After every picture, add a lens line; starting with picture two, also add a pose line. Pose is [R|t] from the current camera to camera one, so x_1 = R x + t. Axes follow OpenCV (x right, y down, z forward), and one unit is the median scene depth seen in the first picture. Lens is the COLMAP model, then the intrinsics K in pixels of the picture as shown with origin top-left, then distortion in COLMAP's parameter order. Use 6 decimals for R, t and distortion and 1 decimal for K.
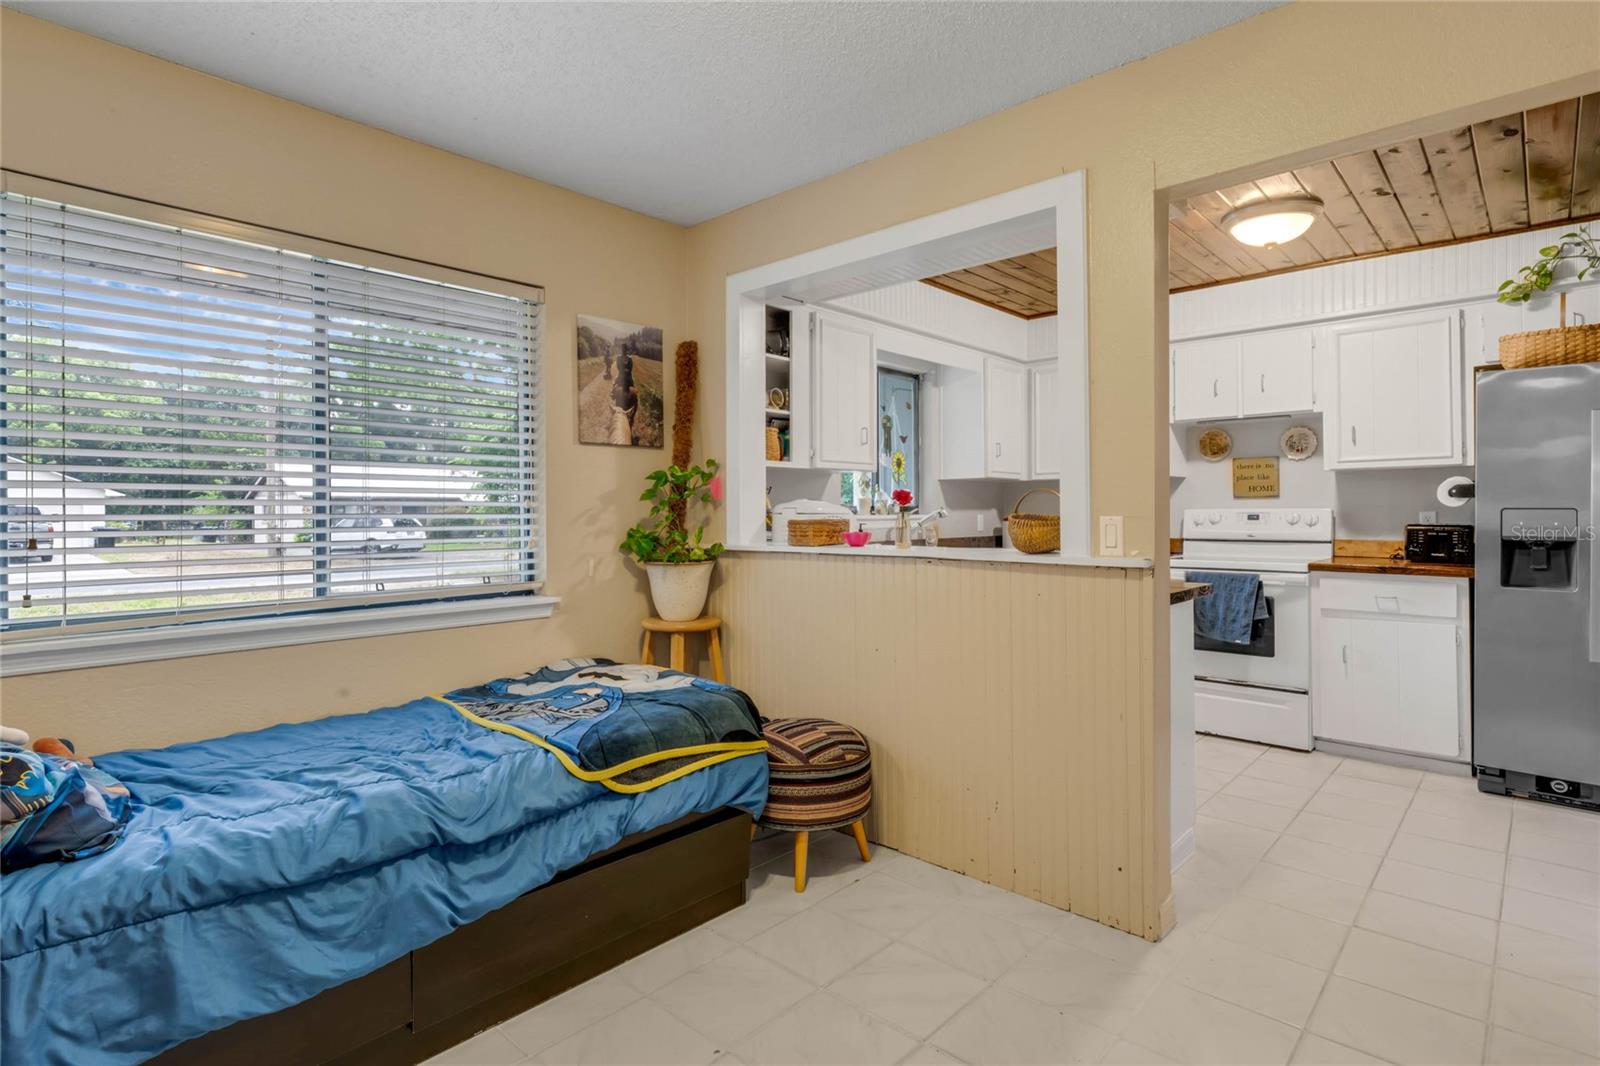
lens RADIAL K [[759.9, 0, 804.4], [0, 759.9, 512.8], [0, 0, 1]] dist [0.002472, 0.000719]
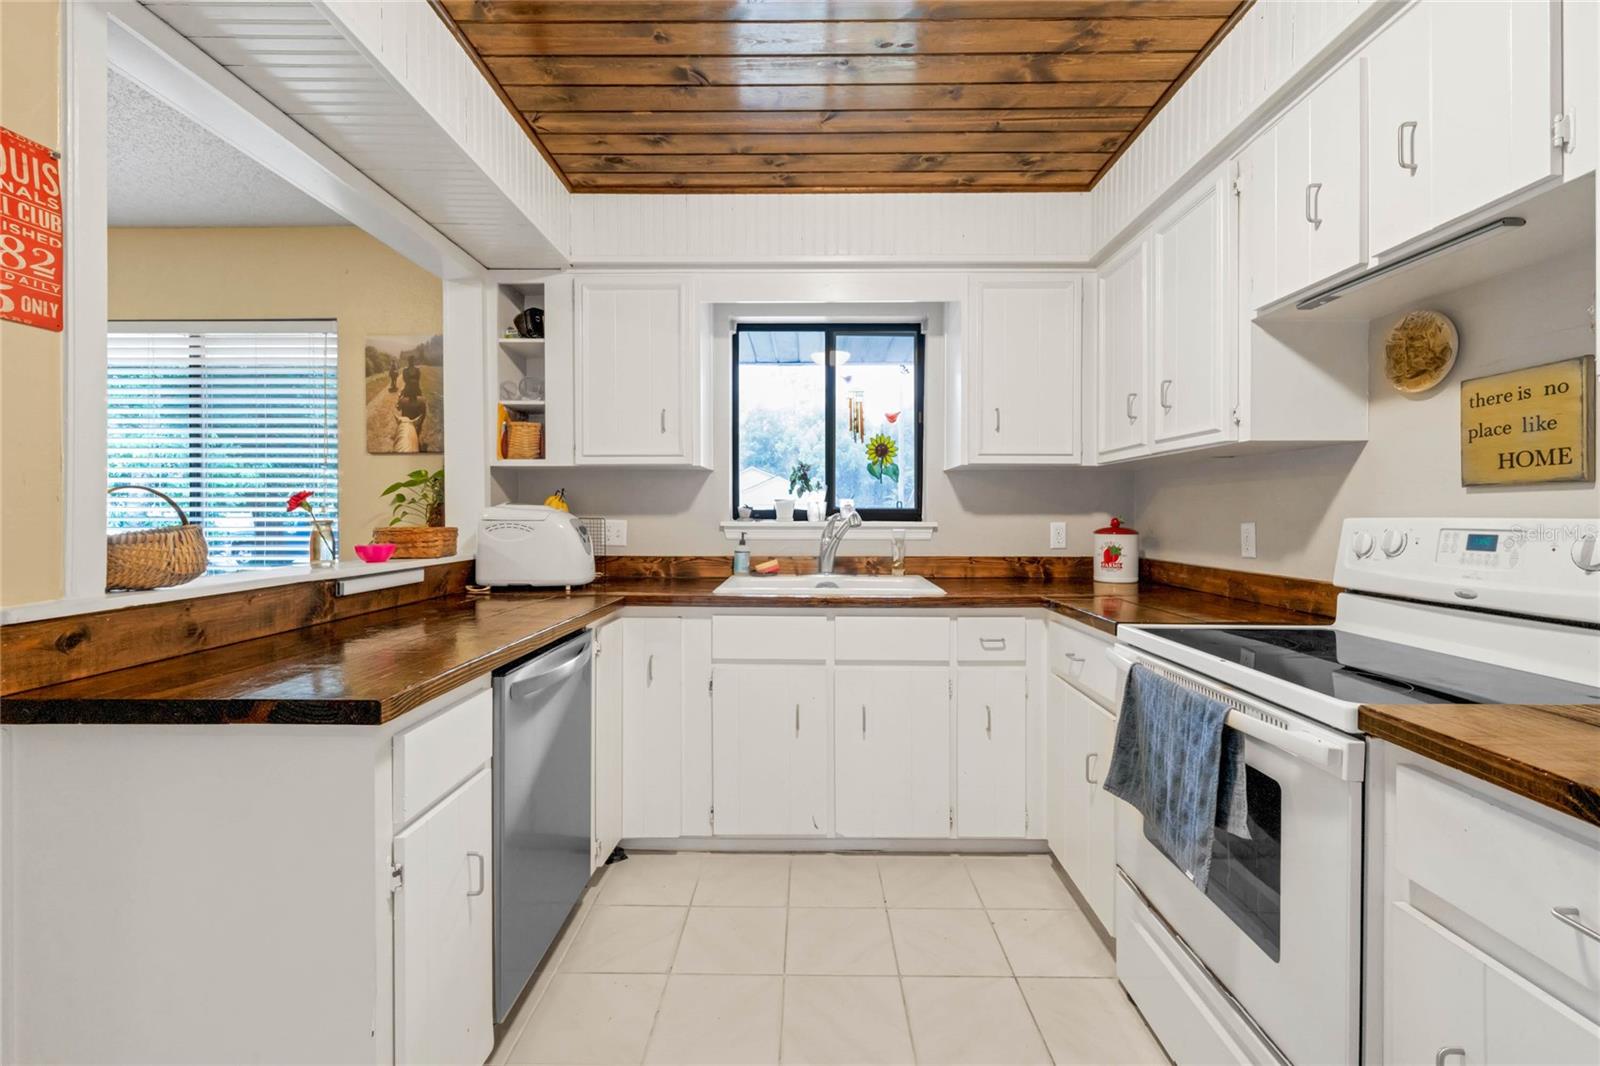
lens RADIAL K [[654.2, 0, 800.0], [0, 654.2, 533.0], [0, 0, 1]] dist [-0.009597, 0.000014]
pose [[0.691352, 0.026025, -0.722049, 0.811164], [-0.004460, 0.999486, 0.031754, -0.008991], [0.722505, -0.018733, 0.691112, 0.783408]]
